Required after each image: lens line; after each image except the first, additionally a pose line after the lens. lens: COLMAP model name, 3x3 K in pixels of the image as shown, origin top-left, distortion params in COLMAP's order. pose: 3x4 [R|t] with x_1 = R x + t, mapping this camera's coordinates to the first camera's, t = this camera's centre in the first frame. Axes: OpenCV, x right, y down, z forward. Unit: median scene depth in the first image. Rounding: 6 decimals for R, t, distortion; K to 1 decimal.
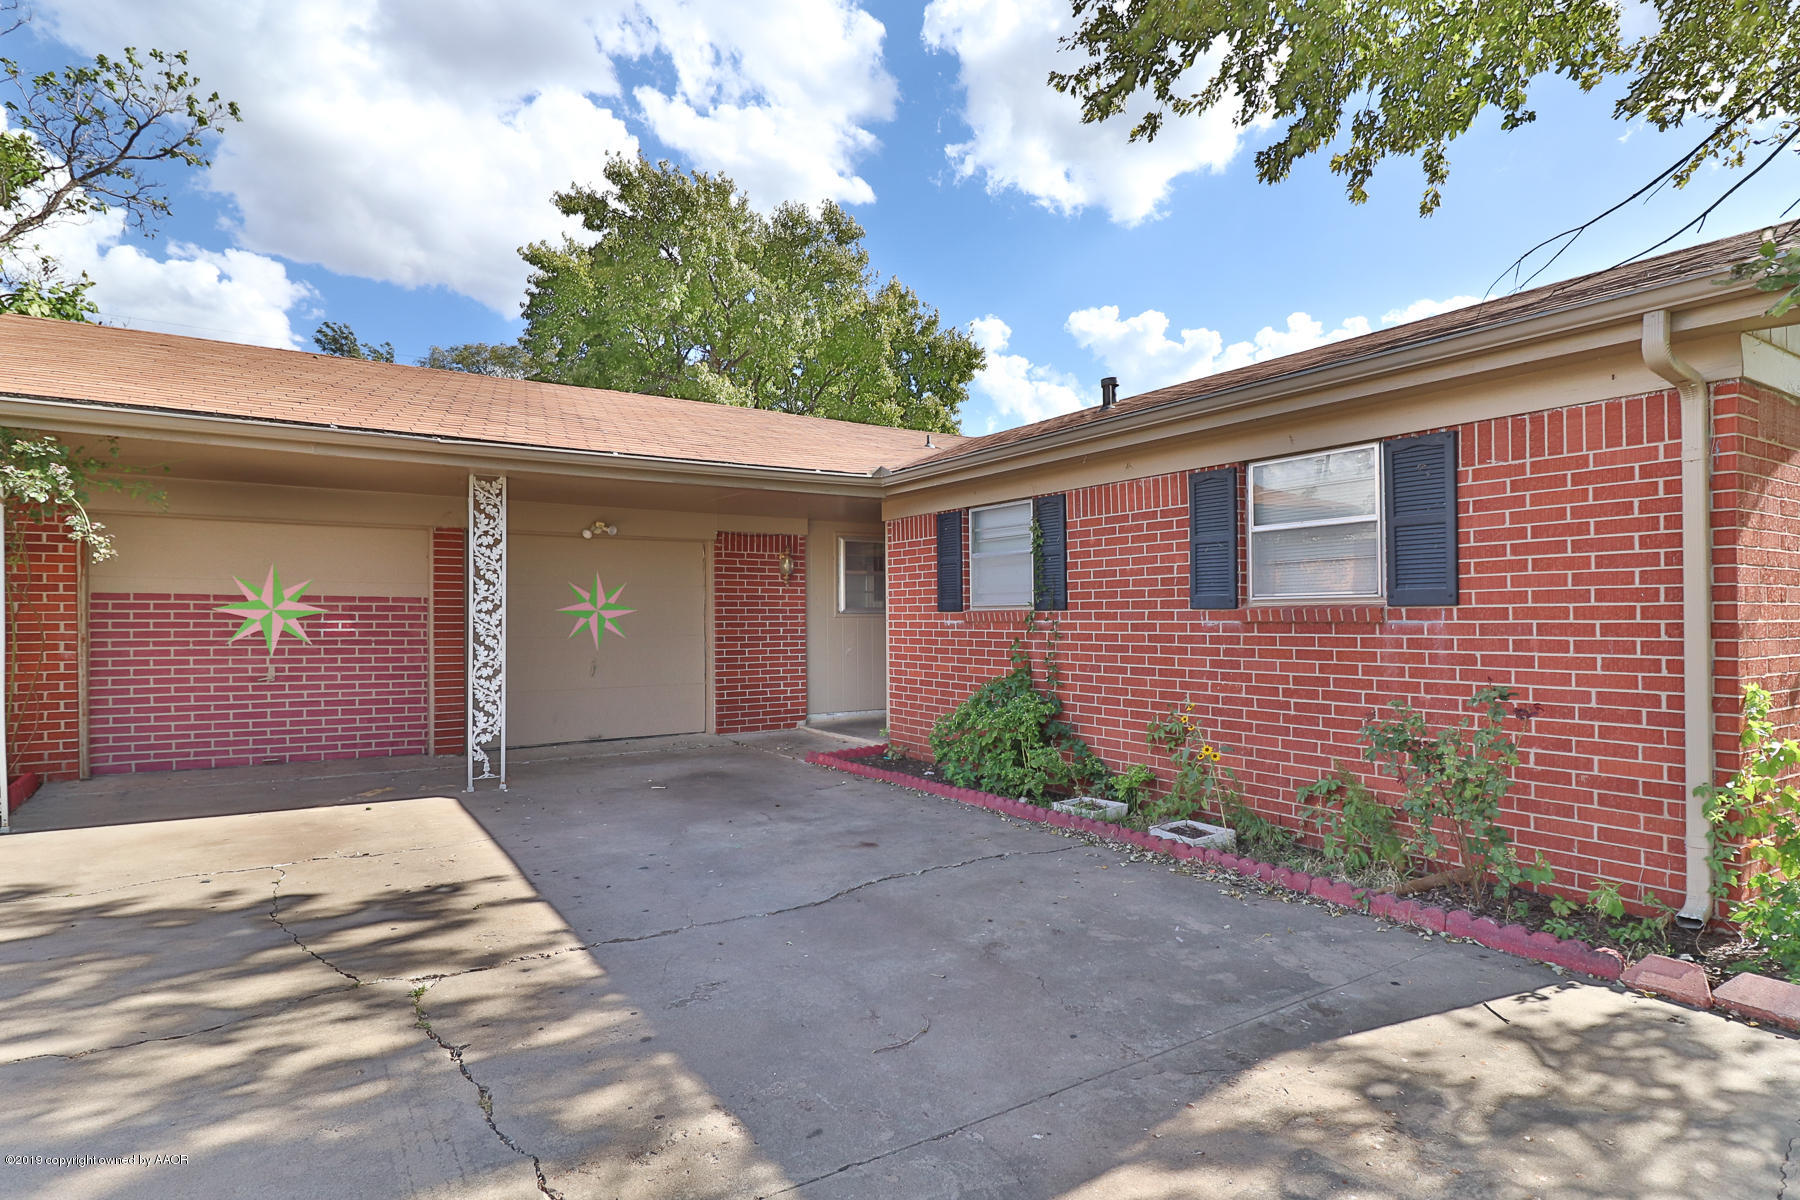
lens RADIAL K [[970.5, 0, 909.9], [0, 970.5, 605.3], [0, 0, 1]] dist [0.002879, 0.000363]
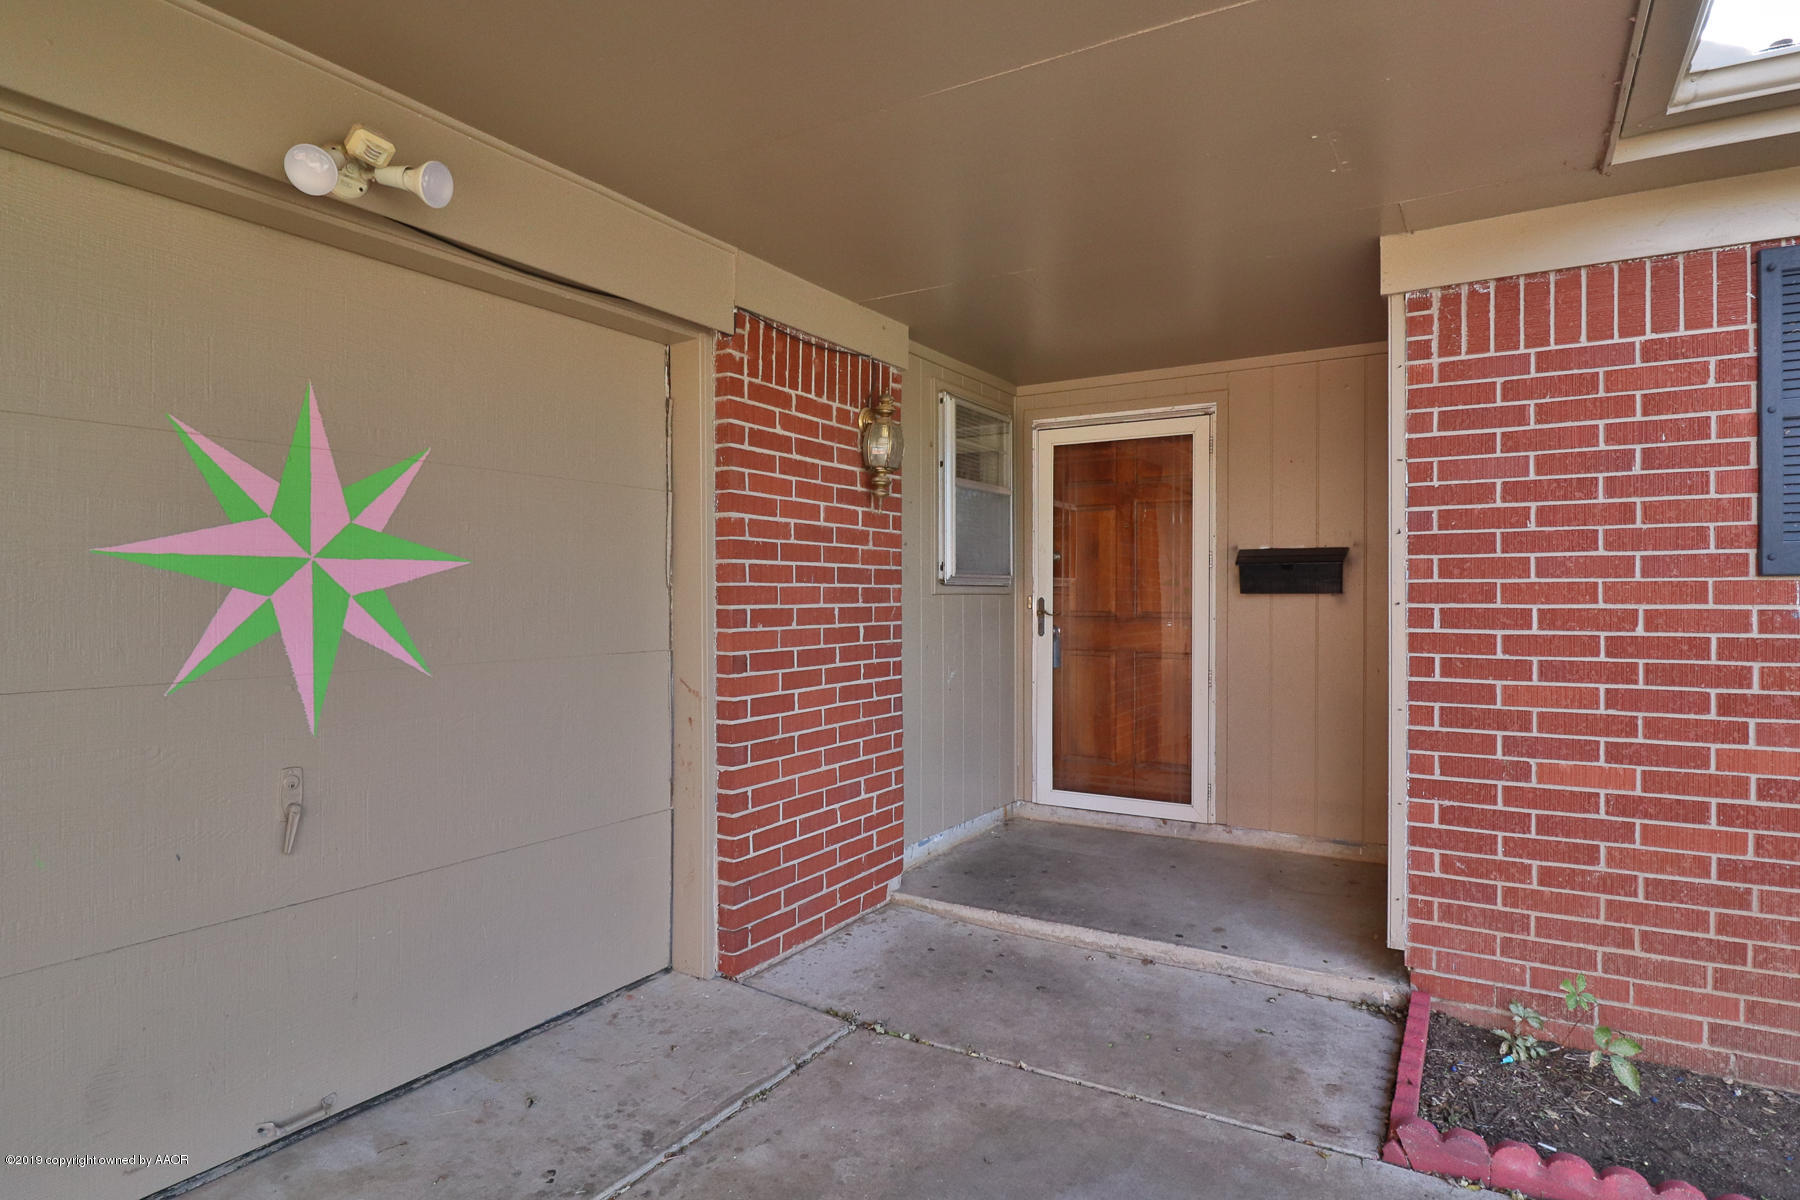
lens RADIAL K [[970.5, 0, 895.8], [0, 970.5, 598.6], [0, 0, 1]] dist [0.002879, 0.000363]
pose [[0.898890, 0.001579, 0.438172, -0.283255], [-0.007336, 0.999908, 0.011447, 0.010379], [-0.438113, -0.013505, 0.898818, 0.702794]]
